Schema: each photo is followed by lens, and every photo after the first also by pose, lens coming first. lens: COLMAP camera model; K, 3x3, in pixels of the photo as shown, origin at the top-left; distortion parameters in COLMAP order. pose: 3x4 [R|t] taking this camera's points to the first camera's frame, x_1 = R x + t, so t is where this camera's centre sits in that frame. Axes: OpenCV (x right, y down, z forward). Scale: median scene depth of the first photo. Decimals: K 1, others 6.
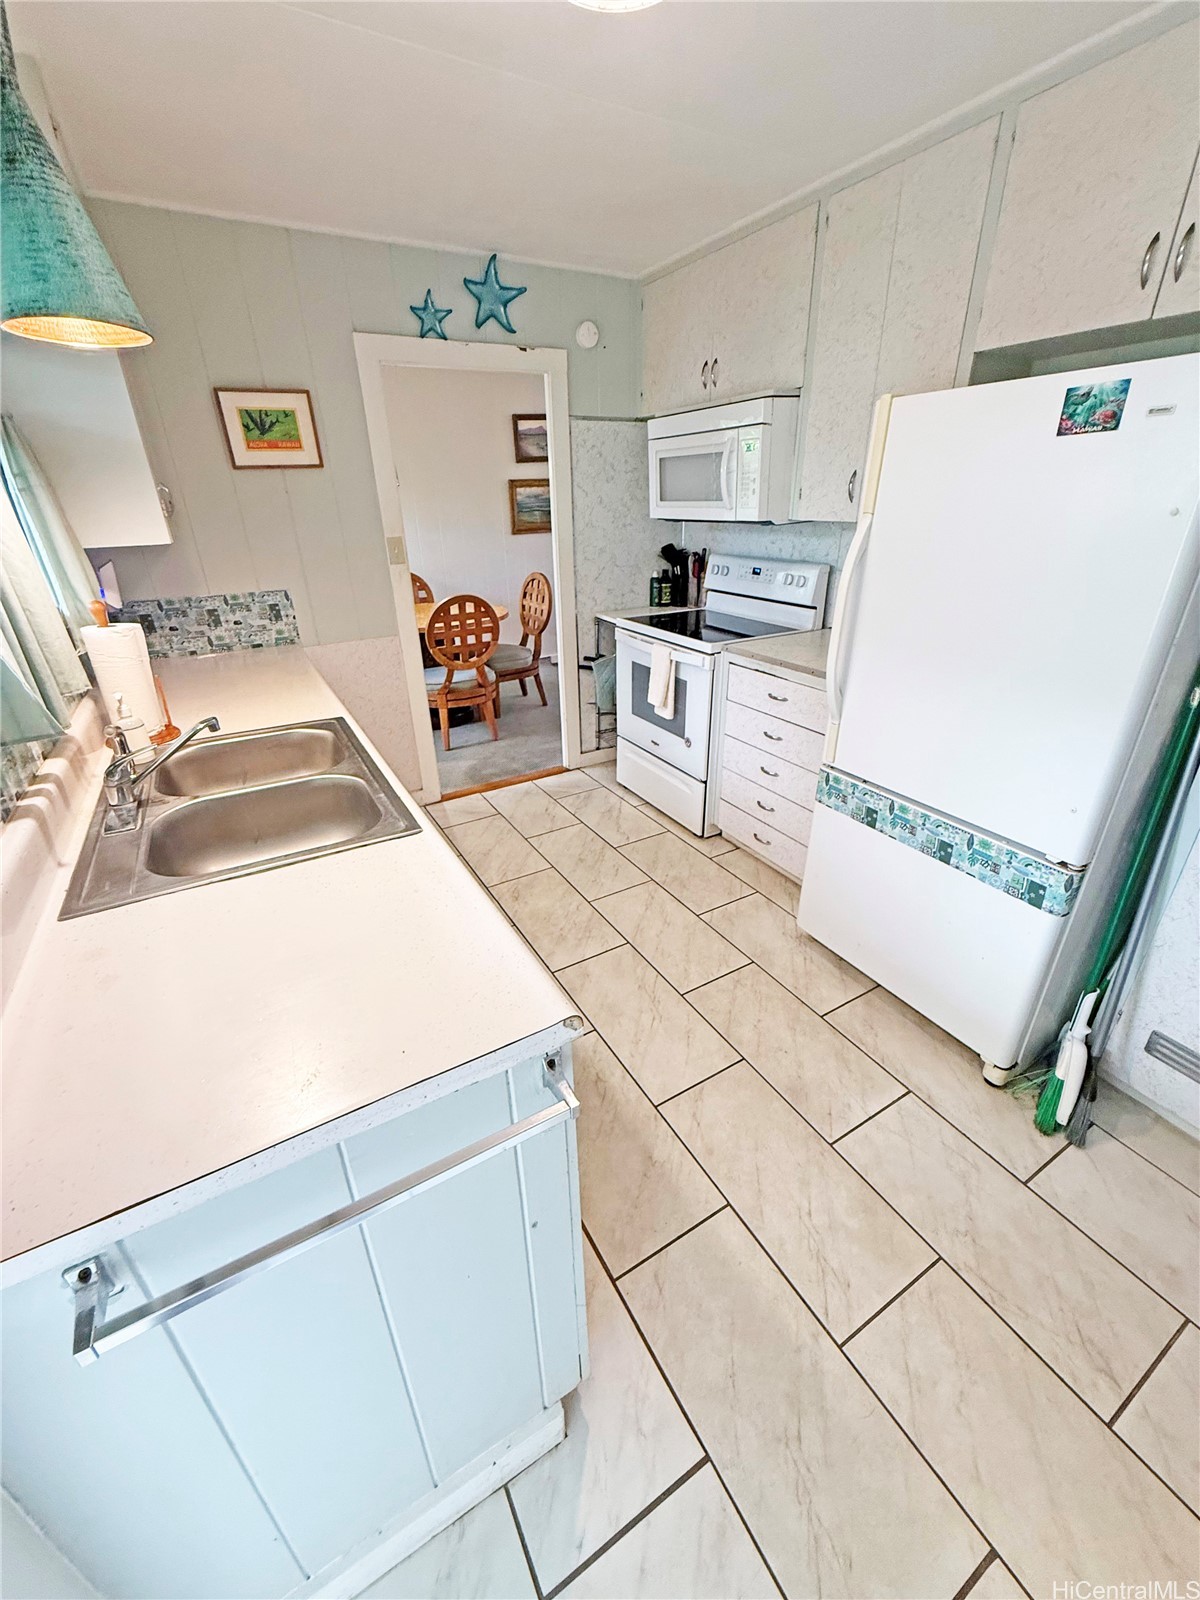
lens RADIAL K [[641.0, 0, 599.9], [0, 641.0, 796.0], [0, 0, 1]] dist [-0.000882, 0.000274]
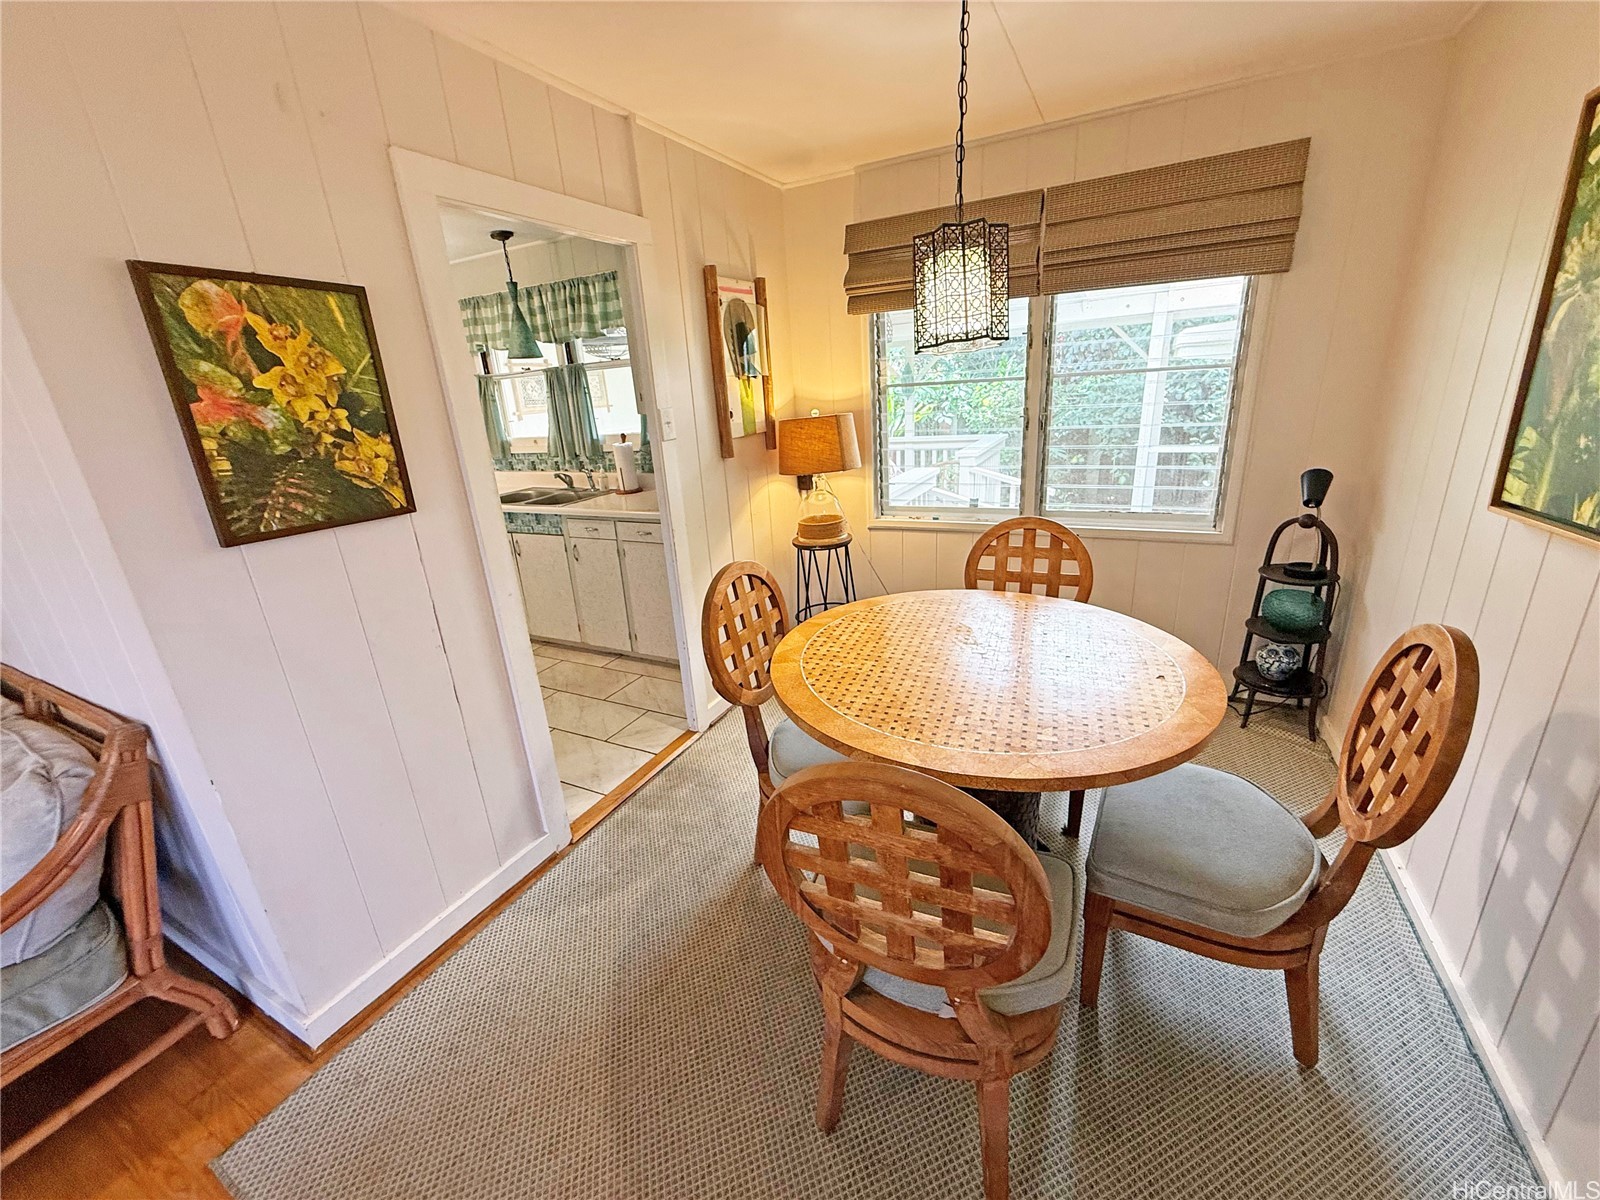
lens RADIAL K [[641.0, 0, 800.0], [0, 641.0, 600.0], [0, 0, 1]] dist [-0.000882, 0.000274]
pose [[-0.839669, 0.234879, -0.489681, 0.004147], [-0.159531, 0.755197, 0.635789, -0.872042], [0.519139, 0.611972, -0.596645, 1.881348]]
